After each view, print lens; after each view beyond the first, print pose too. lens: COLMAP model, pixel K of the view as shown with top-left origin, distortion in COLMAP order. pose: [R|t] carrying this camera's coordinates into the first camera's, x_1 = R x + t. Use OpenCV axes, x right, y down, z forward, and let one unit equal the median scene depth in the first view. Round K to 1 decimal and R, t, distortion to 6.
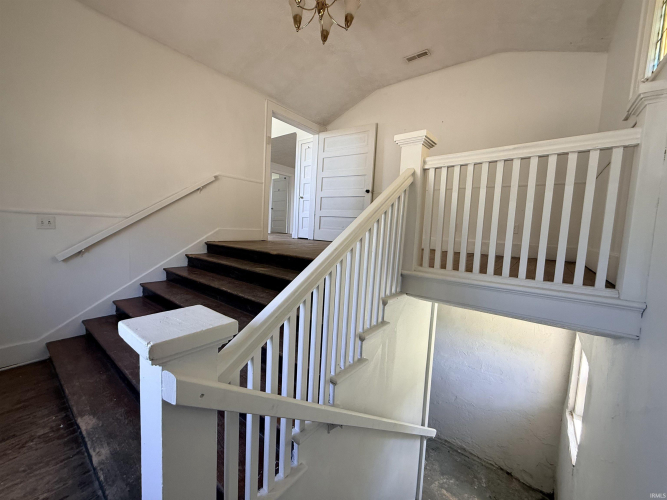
lens RADIAL K [[266.2, 0, 332.9], [0, 266.2, 249.8], [0, 0, 1]] dist [0.000404, -0.000030]
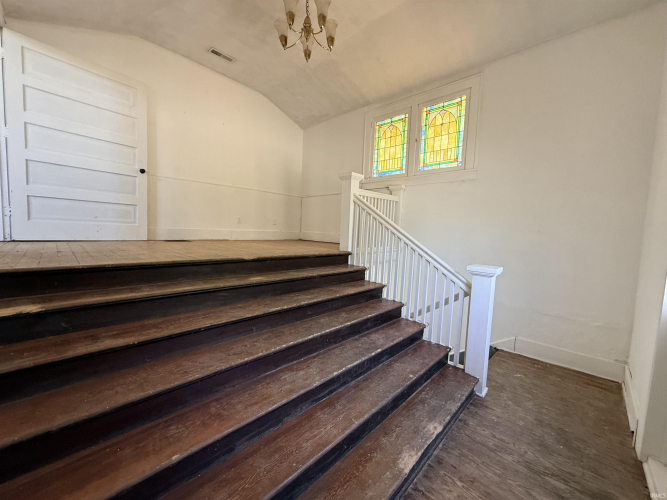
lens RADIAL K [[266.2, 0, 332.9], [0, 266.2, 249.8], [0, 0, 1]] dist [0.000404, -0.000030]
pose [[0.096555, -0.117671, 0.988348, -0.757561], [0.047474, 0.992401, 0.113515, -0.071432], [-0.994195, 0.035961, 0.101407, 0.491394]]
